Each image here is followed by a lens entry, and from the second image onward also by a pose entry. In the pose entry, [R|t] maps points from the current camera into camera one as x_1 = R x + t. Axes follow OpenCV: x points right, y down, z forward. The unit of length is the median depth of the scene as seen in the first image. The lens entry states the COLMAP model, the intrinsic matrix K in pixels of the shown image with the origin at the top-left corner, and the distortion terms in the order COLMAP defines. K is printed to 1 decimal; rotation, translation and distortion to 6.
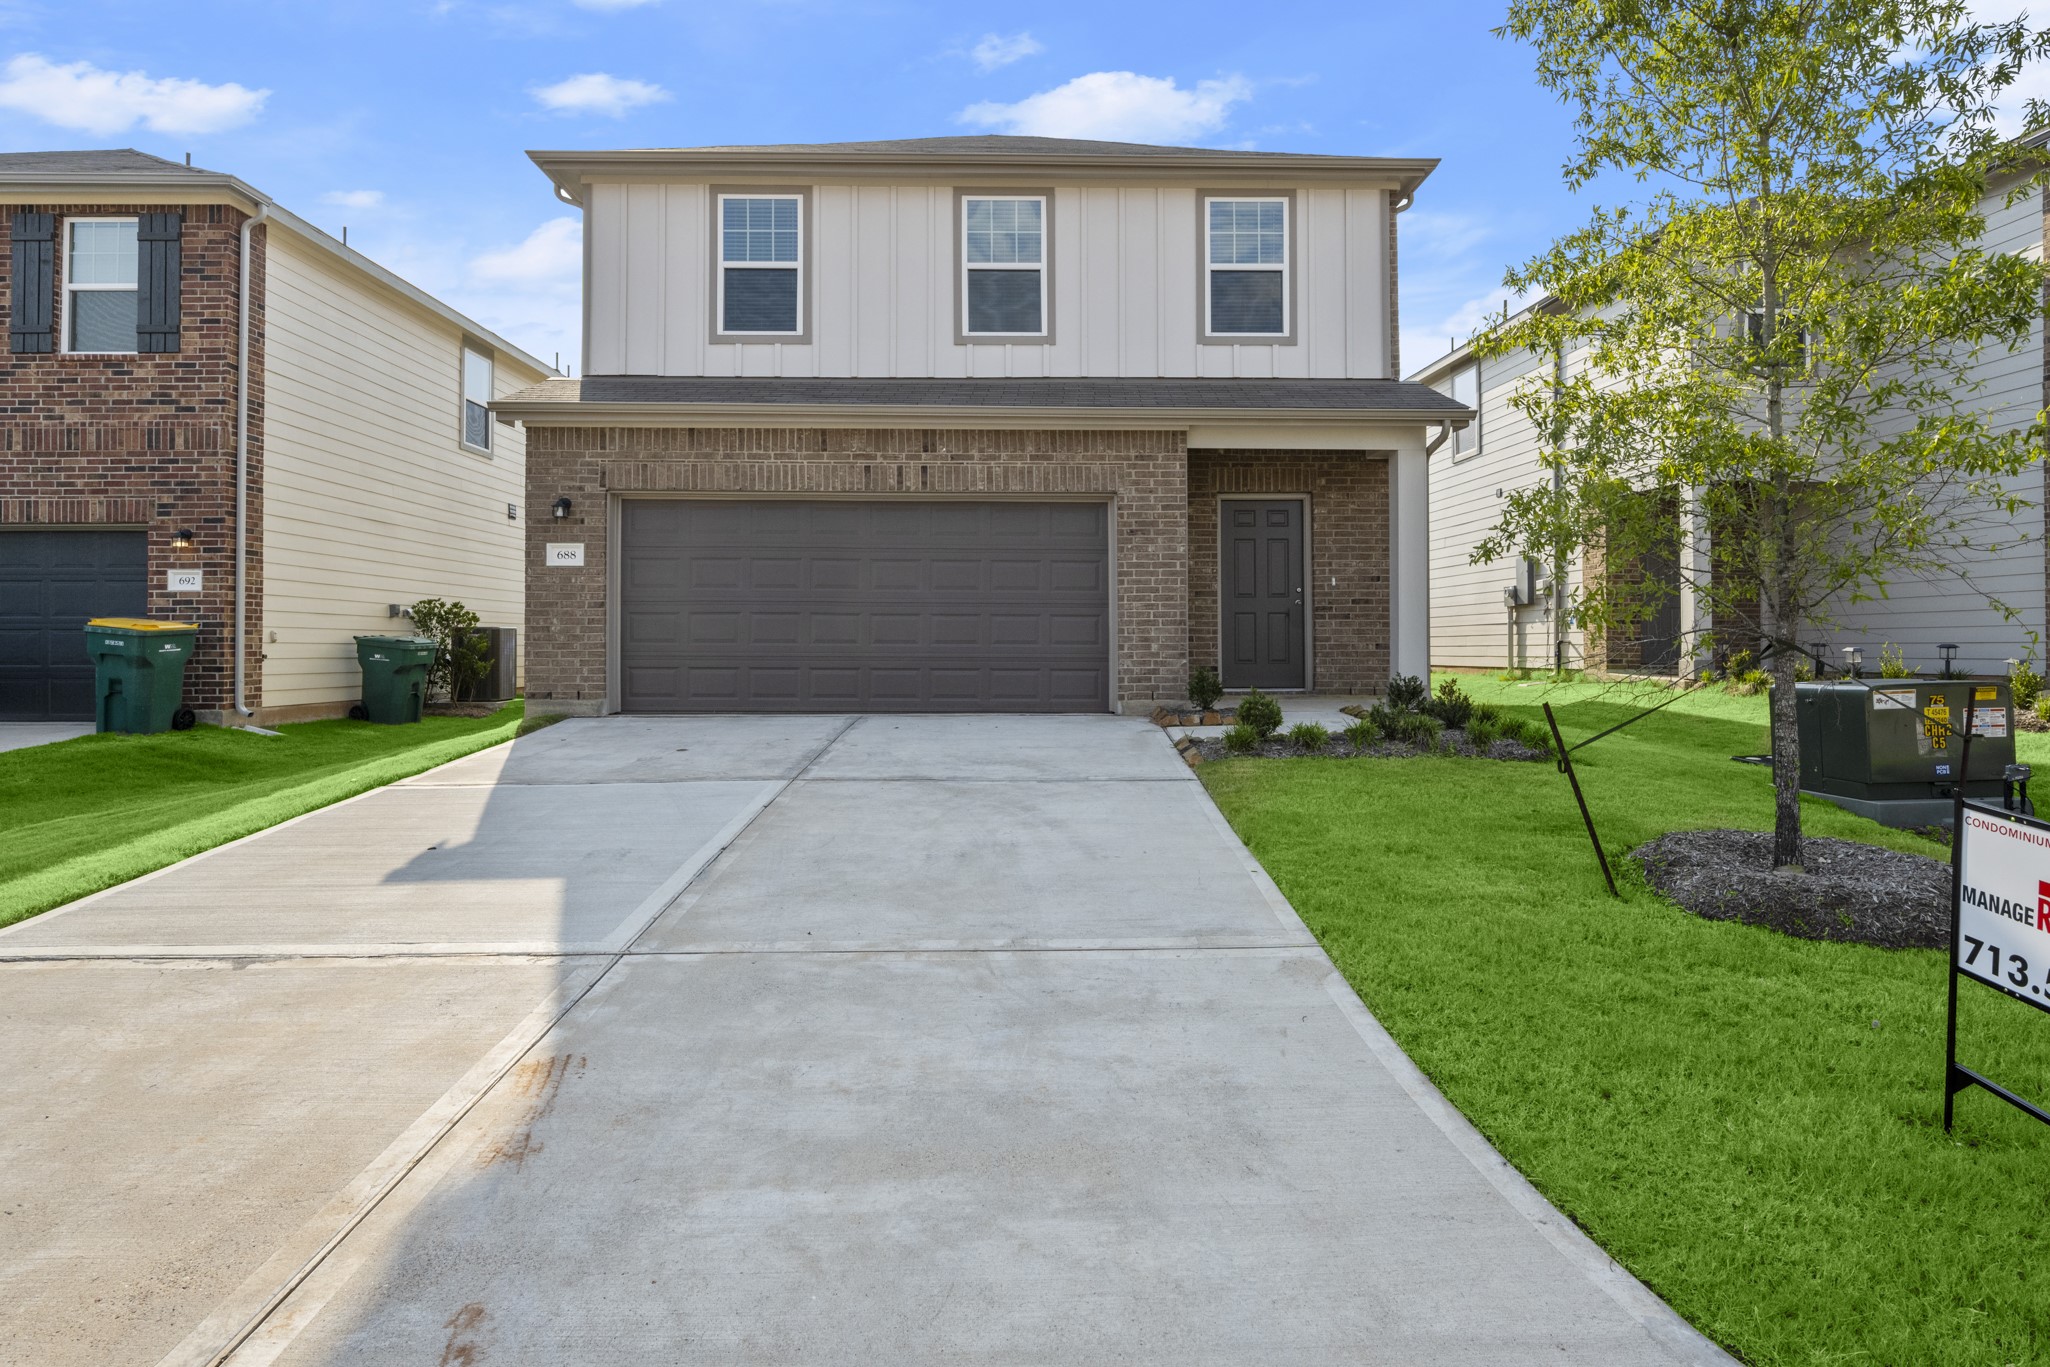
lens RADIAL K [[1083.1, 0, 1021.6], [0, 1083.1, 633.1], [0, 0, 1]] dist [-0.000637, 0.001332]
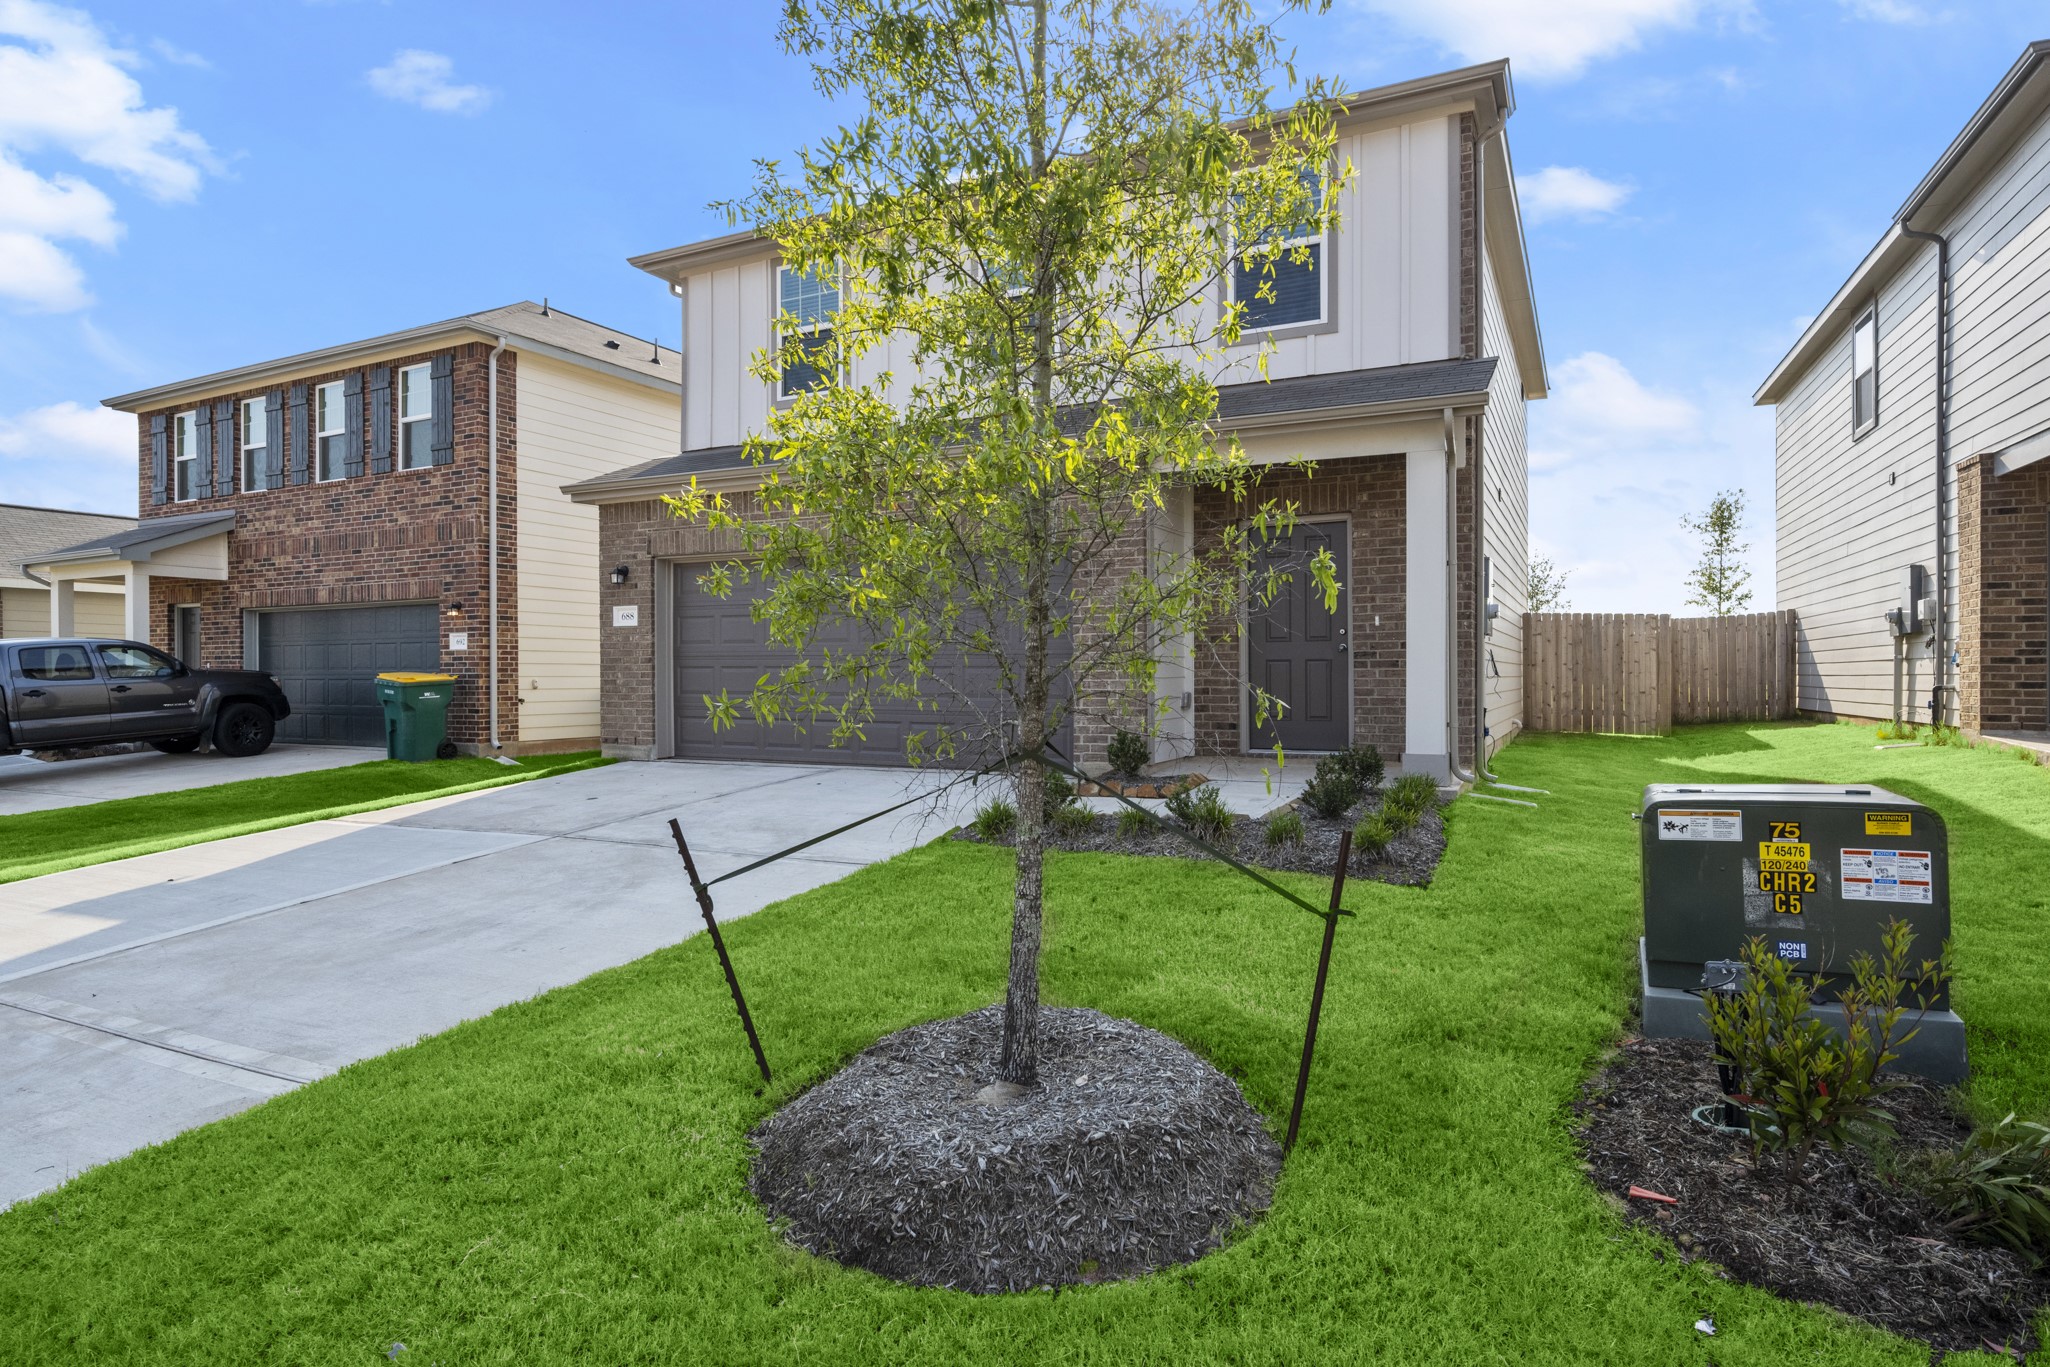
lens RADIAL K [[1083.1, 0, 1025.9], [0, 1083.1, 679.5], [0, 0, 1]] dist [-0.000637, 0.001332]
pose [[0.894183, -0.000535, -0.447702, 0.398699], [0.008106, 0.999855, 0.014995, -0.017544], [0.447628, -0.017038, 0.894057, 0.156488]]
